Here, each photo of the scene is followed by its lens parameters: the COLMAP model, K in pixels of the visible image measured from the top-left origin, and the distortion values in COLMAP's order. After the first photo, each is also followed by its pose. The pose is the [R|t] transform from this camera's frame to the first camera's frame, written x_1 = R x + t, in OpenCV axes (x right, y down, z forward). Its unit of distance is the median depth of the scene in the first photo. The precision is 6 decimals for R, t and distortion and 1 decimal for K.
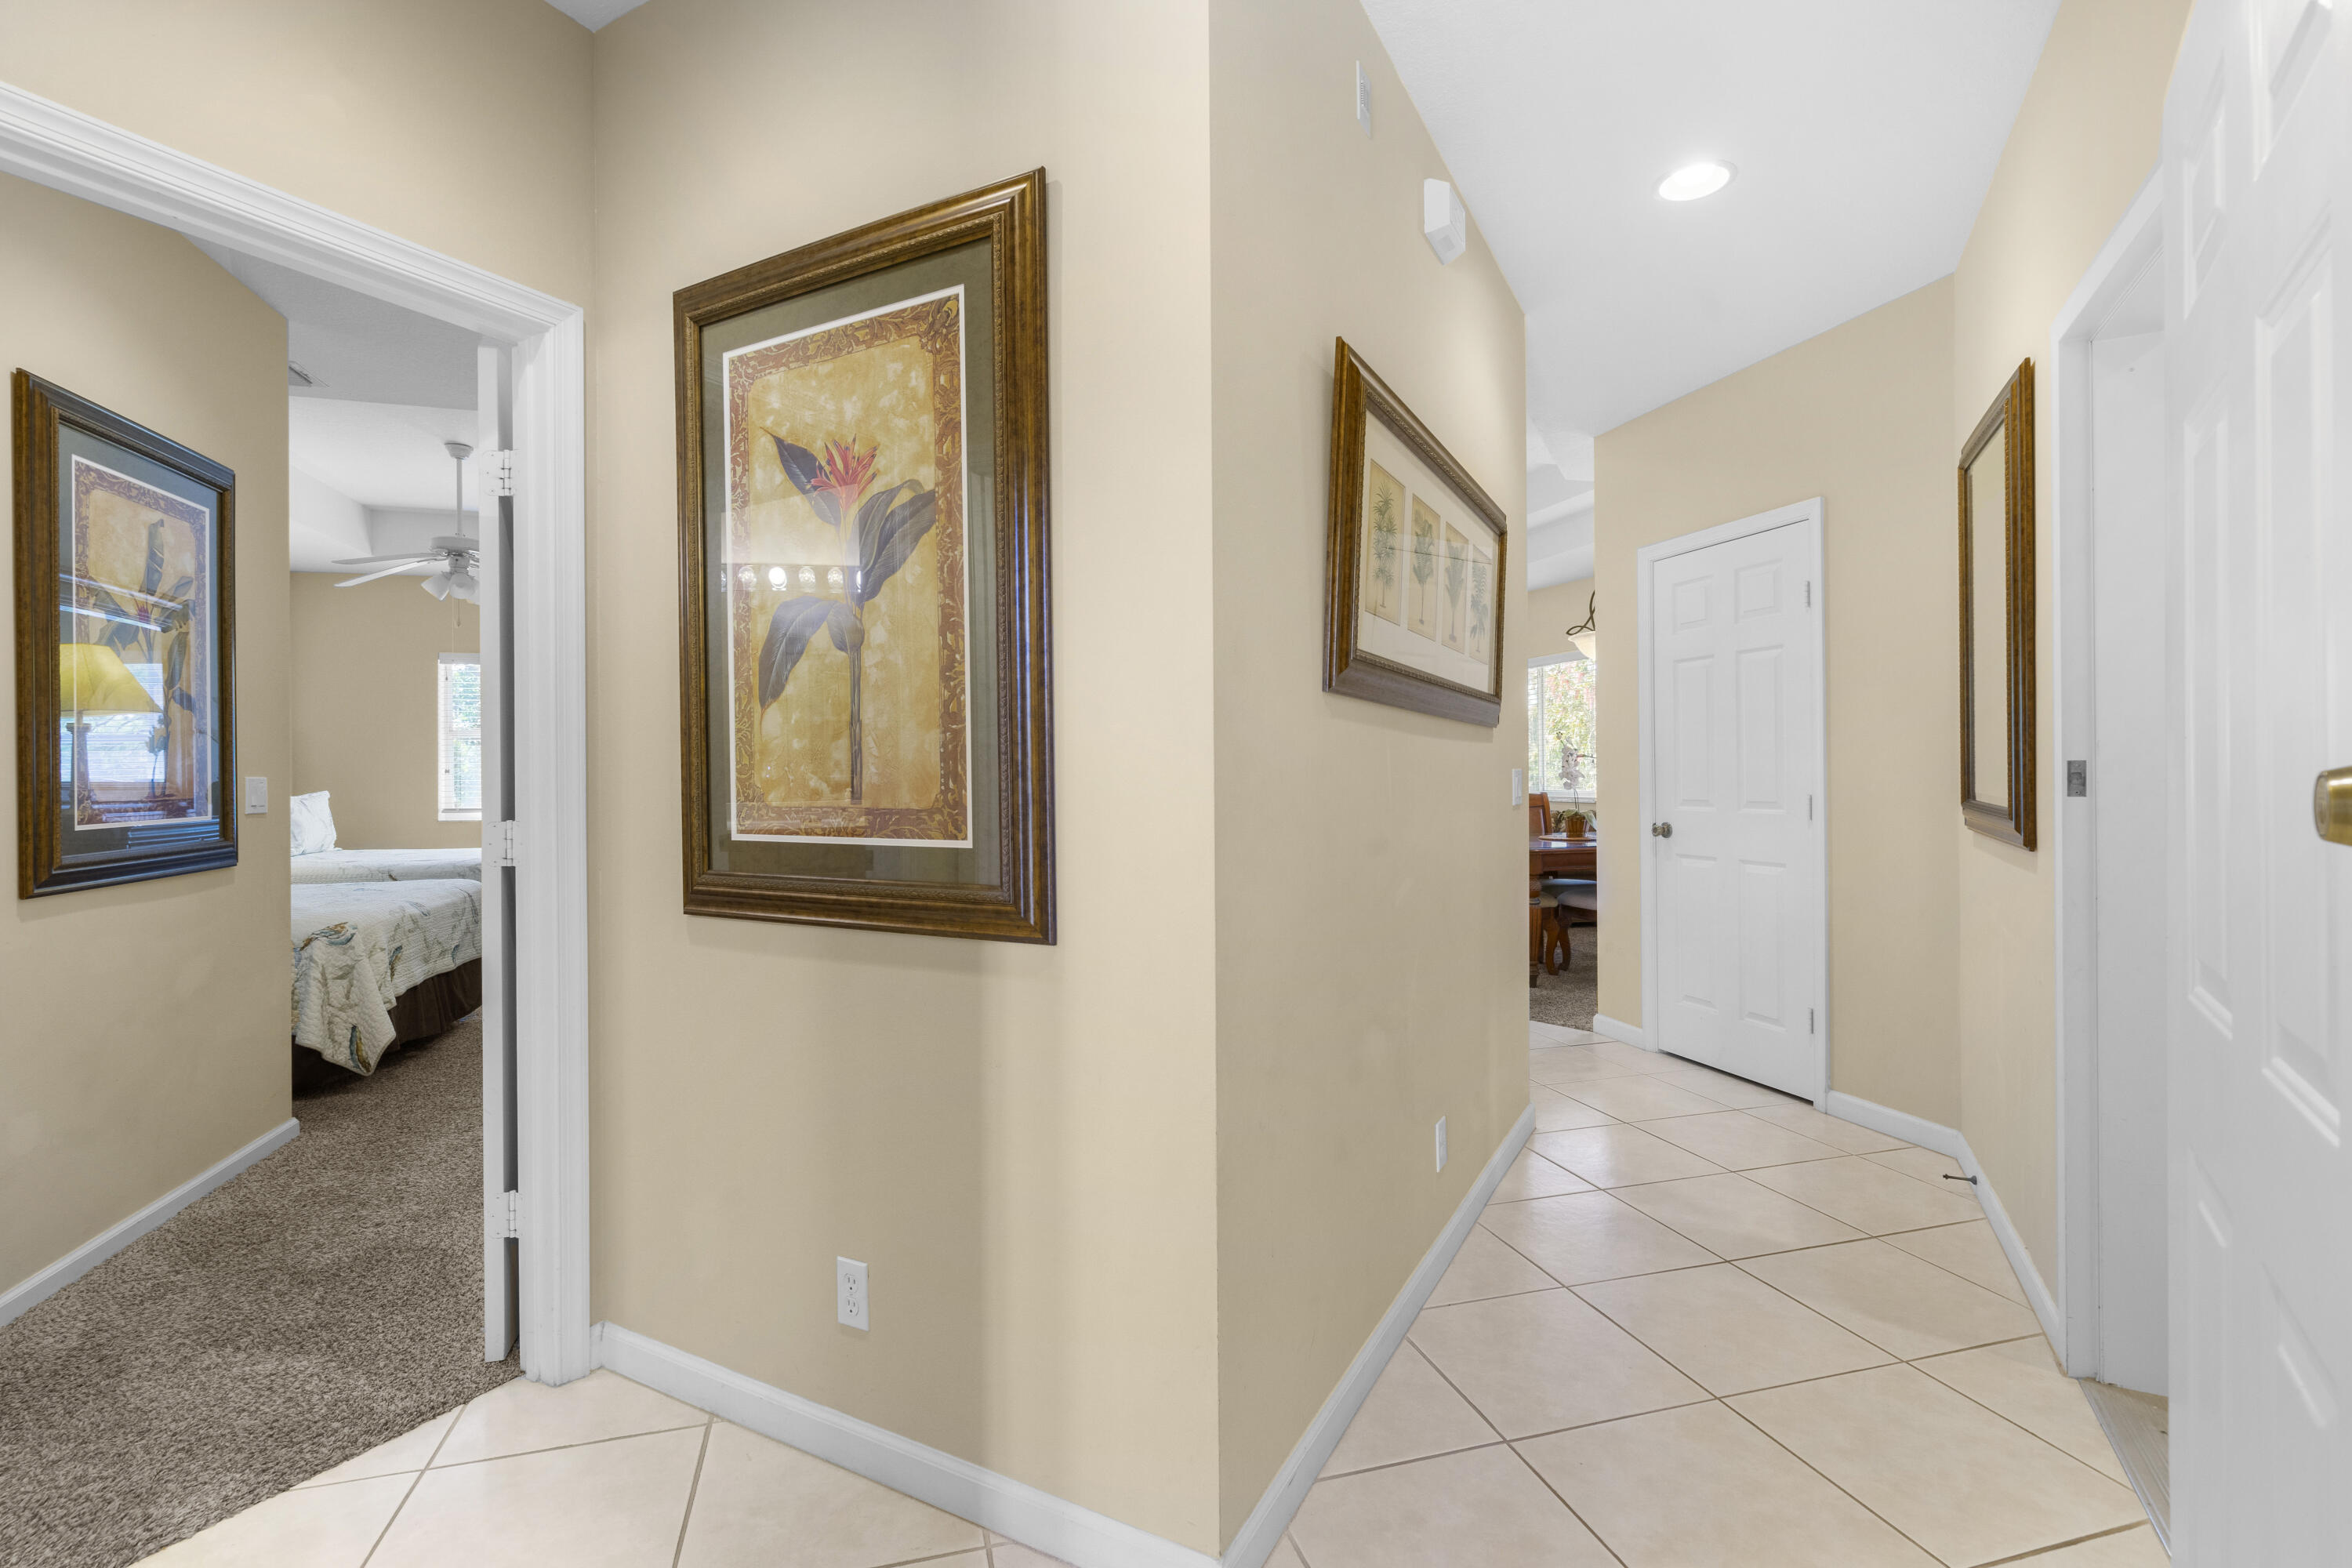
lens RADIAL K [[1089.3, 0, 1162.7], [0, 1089.3, 758.9], [0, 0, 1]] dist [-0.001594, 0.000319]
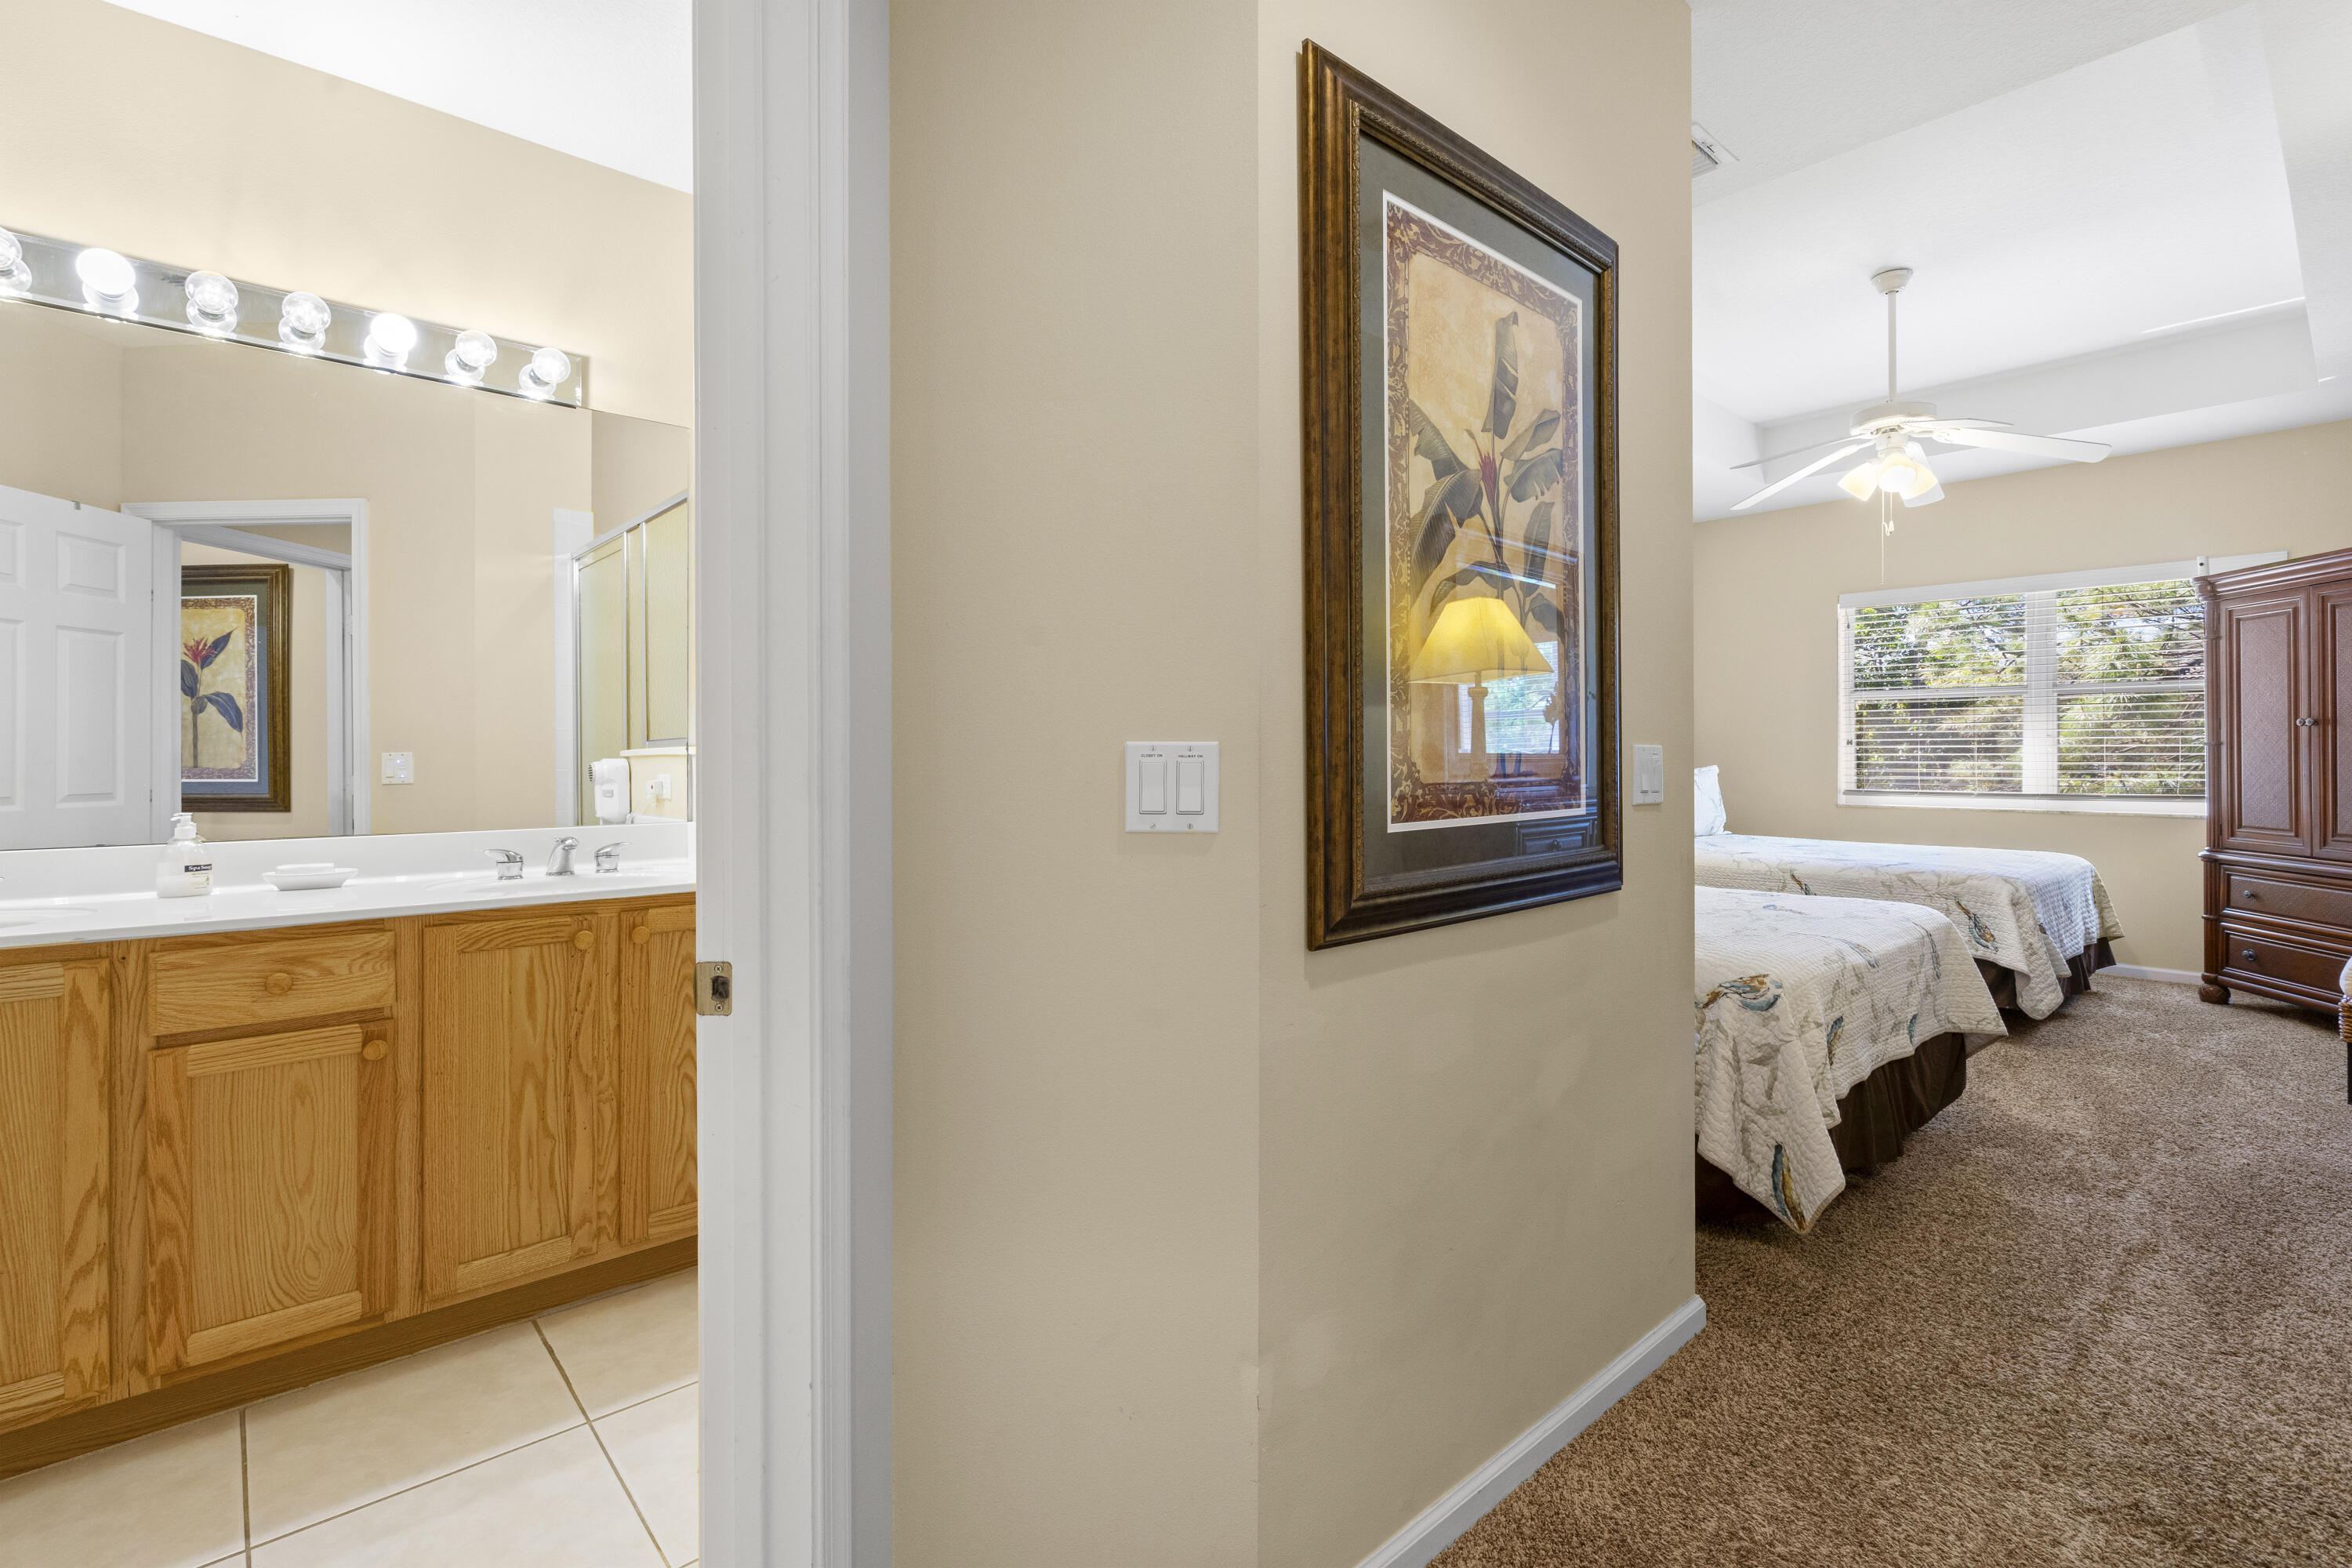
lens RADIAL K [[1066.7, 0, 1167.0], [0, 1066.7, 765.6], [0, 0, 1]] dist [-0.002575, -0.000463]
pose [[0.438298, 0.016701, -0.898675, -0.427695], [0.009719, 0.999681, 0.023318, 0.012007], [0.898777, -0.018954, 0.437996, 0.512373]]
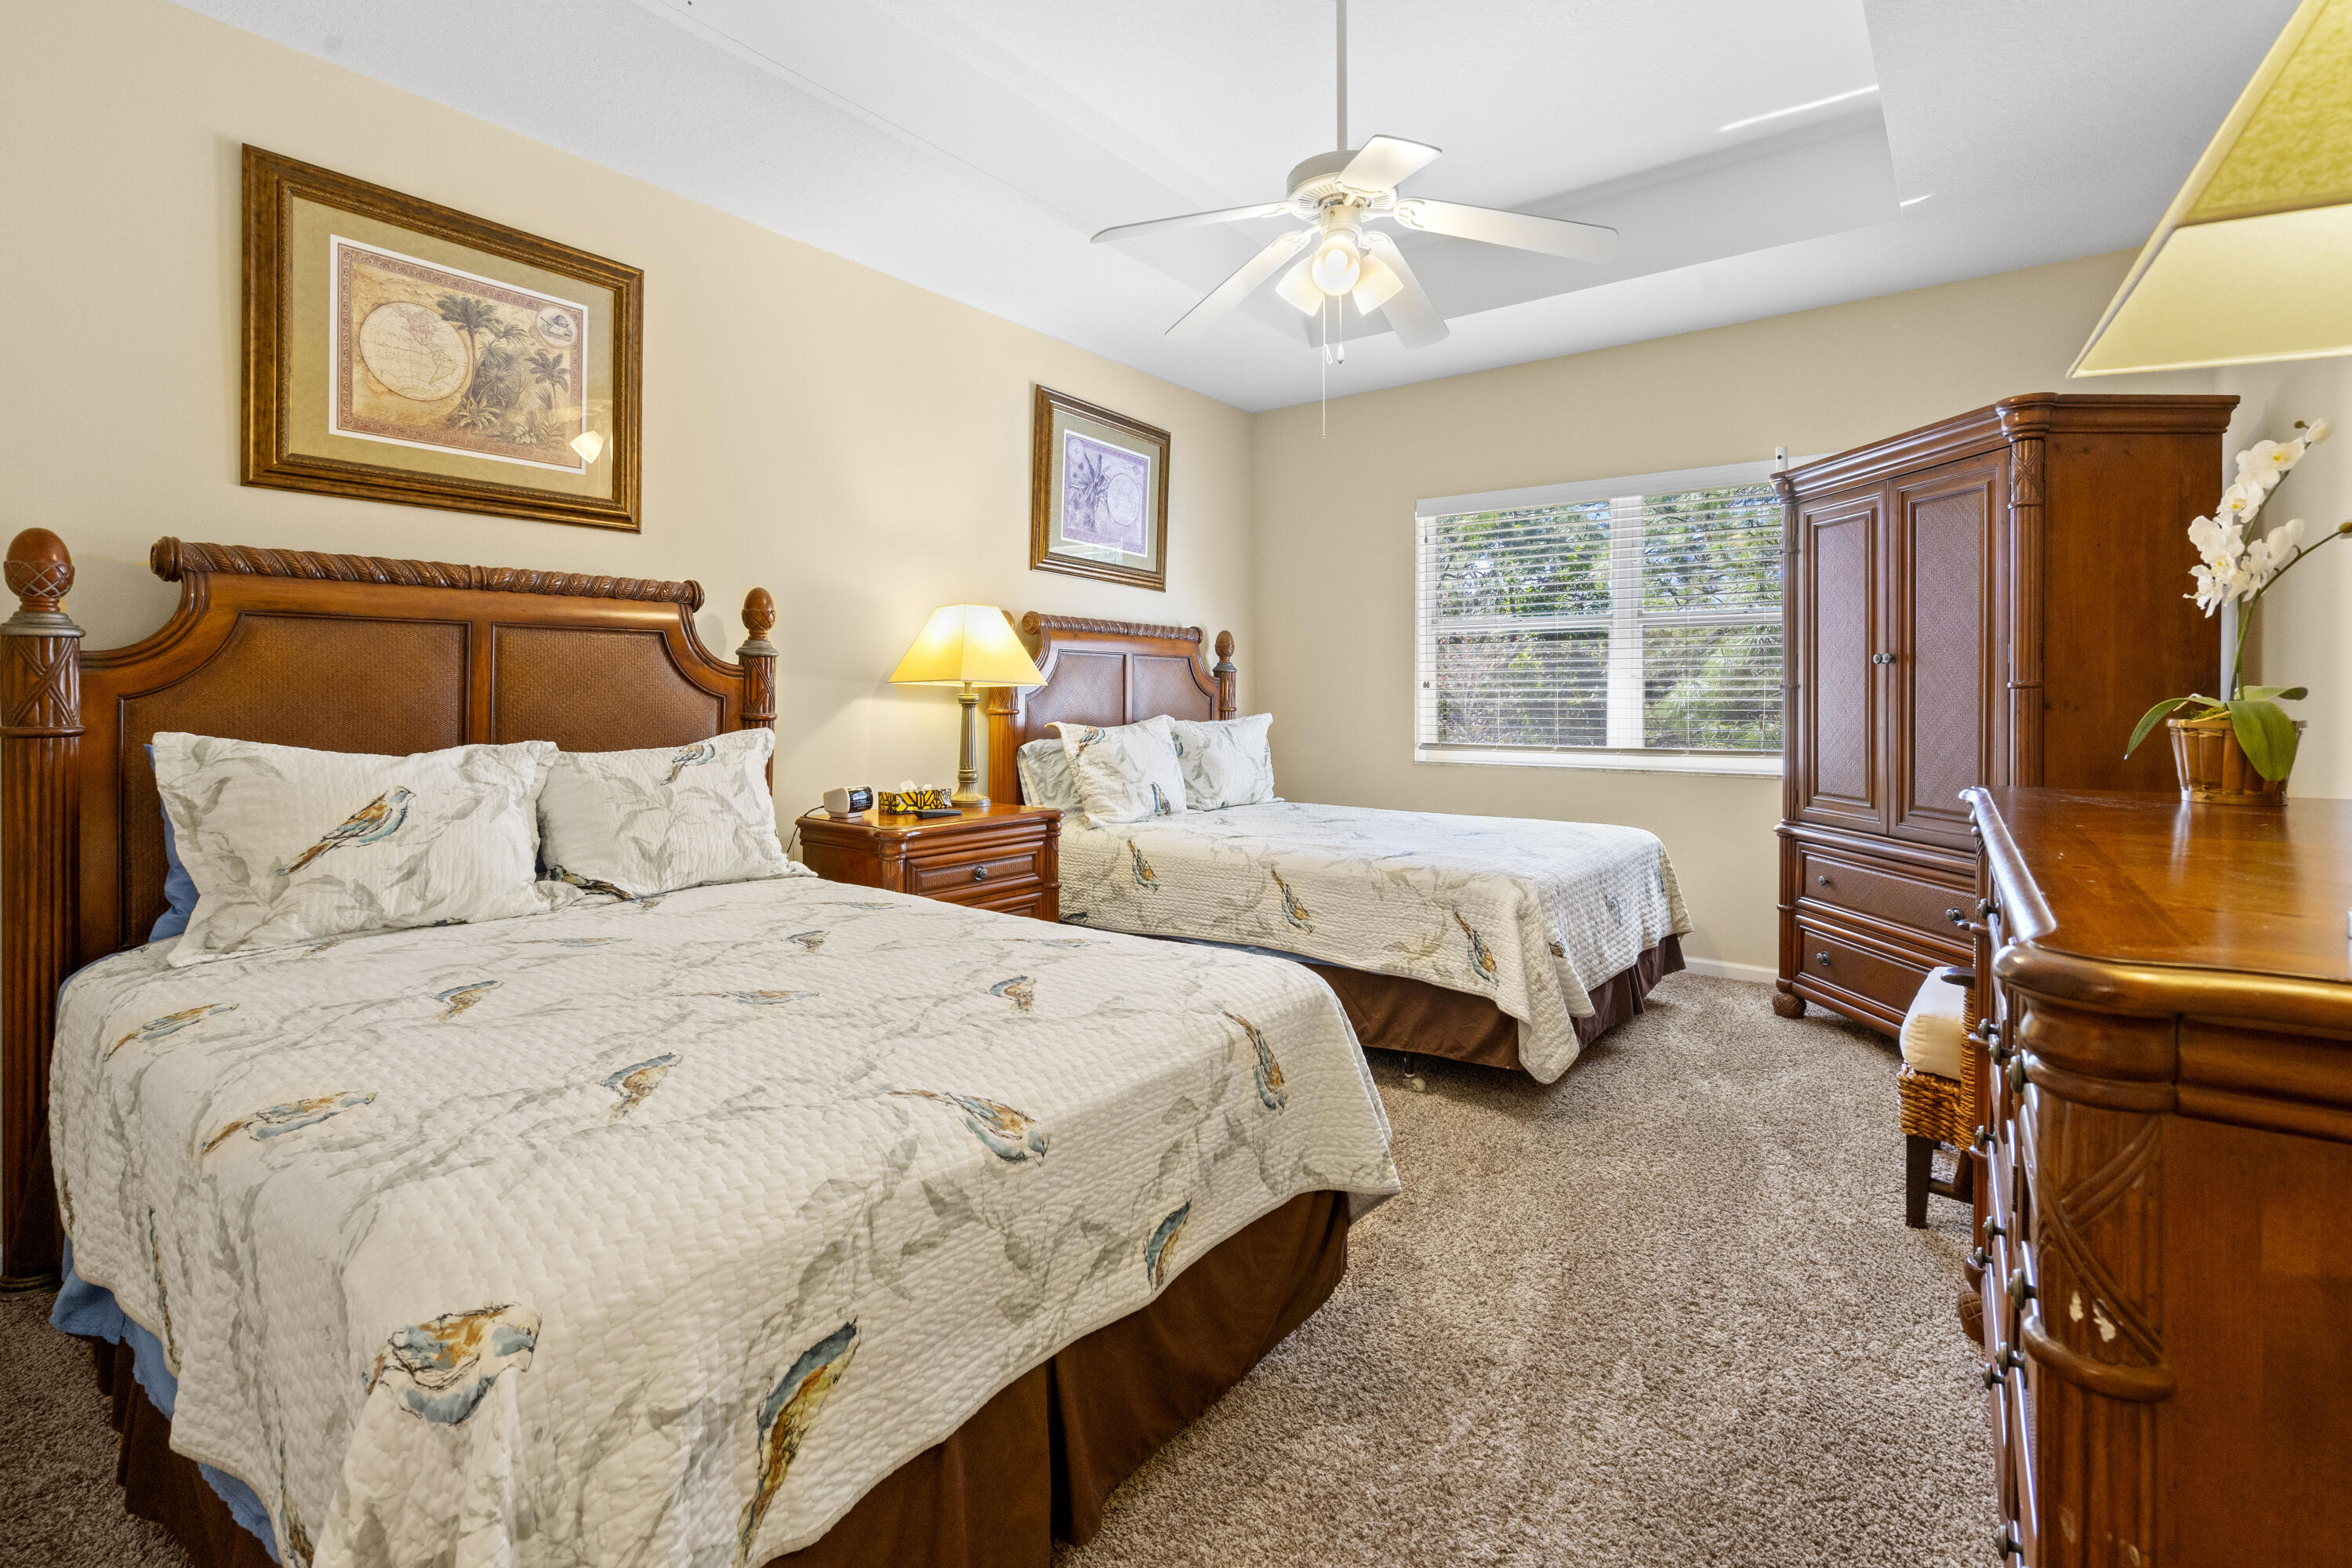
lens RADIAL K [[1085.0, 0, 1177.7], [0, 1085.0, 722.8], [0, 0, 1]] dist [-0.003039, -0.000392]
pose [[0.613906, 0.026773, -0.788925, -0.594908], [0.005600, 0.999252, 0.038269, 0.020565], [0.789359, -0.027912, 0.613296, 1.208647]]
